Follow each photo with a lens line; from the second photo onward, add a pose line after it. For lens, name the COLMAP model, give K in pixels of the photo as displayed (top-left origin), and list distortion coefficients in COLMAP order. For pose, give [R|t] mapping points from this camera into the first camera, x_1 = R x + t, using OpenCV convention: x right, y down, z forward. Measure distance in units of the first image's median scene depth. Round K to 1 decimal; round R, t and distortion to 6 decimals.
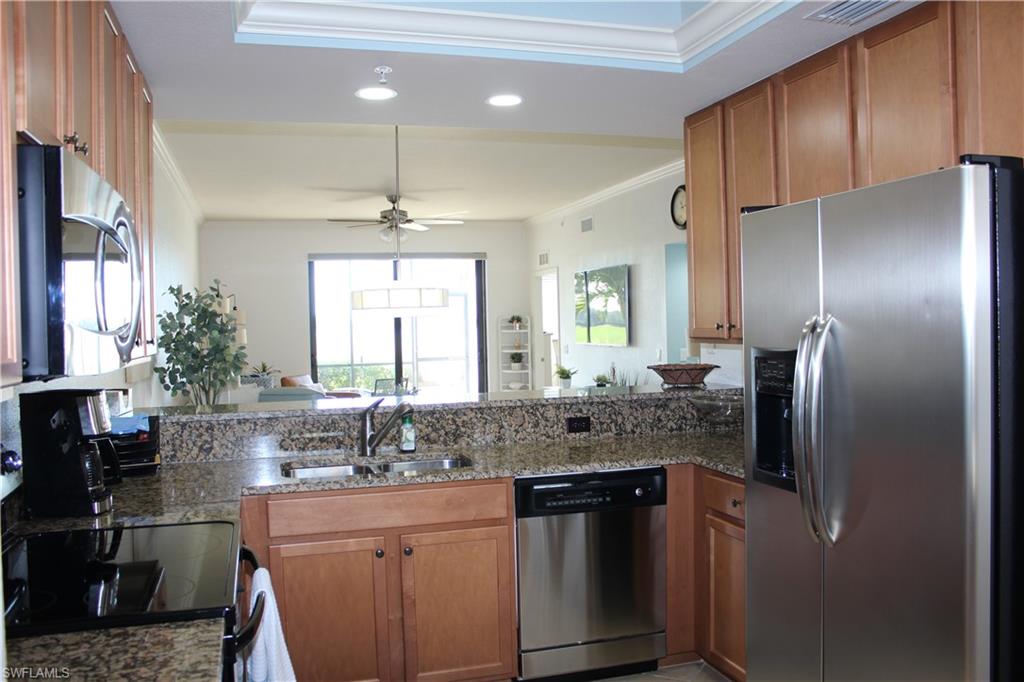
lens RADIAL K [[853.8, 0, 516.9], [0, 853.8, 343.4], [0, 0, 1]] dist [-0.162306, 0.164069]
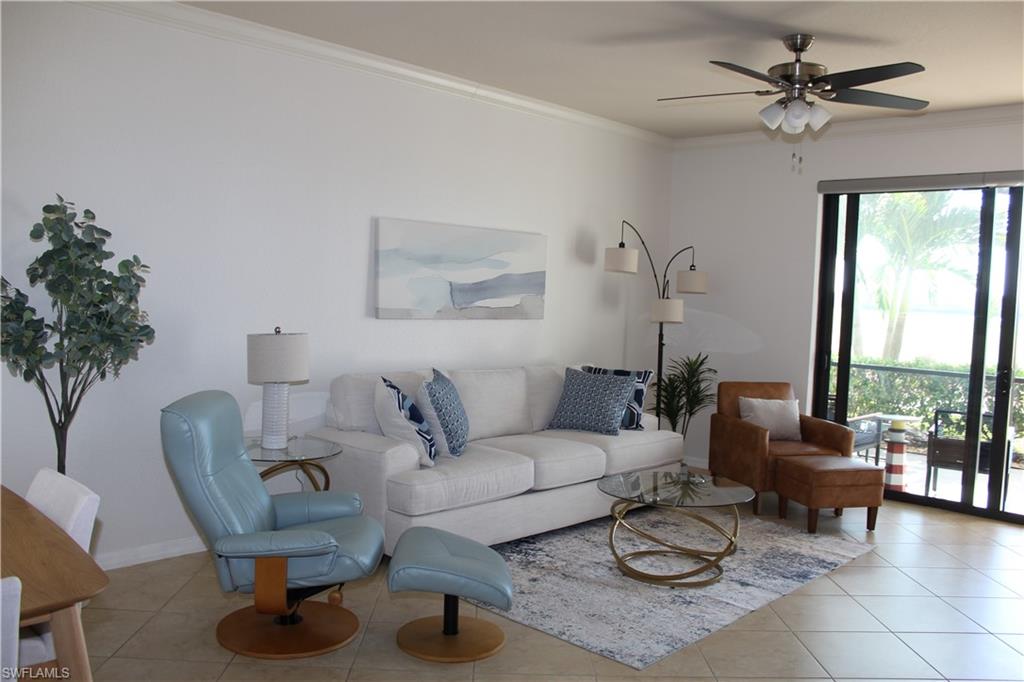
lens RADIAL K [[853.8, 0, 516.9], [0, 853.8, 343.4], [0, 0, 1]] dist [-0.162306, 0.164069]
pose [[0.493620, 0.097439, -0.864202, 0.521497], [-0.074217, 0.994798, 0.069772, -0.057391], [0.866505, 0.029697, 0.498284, 1.670396]]
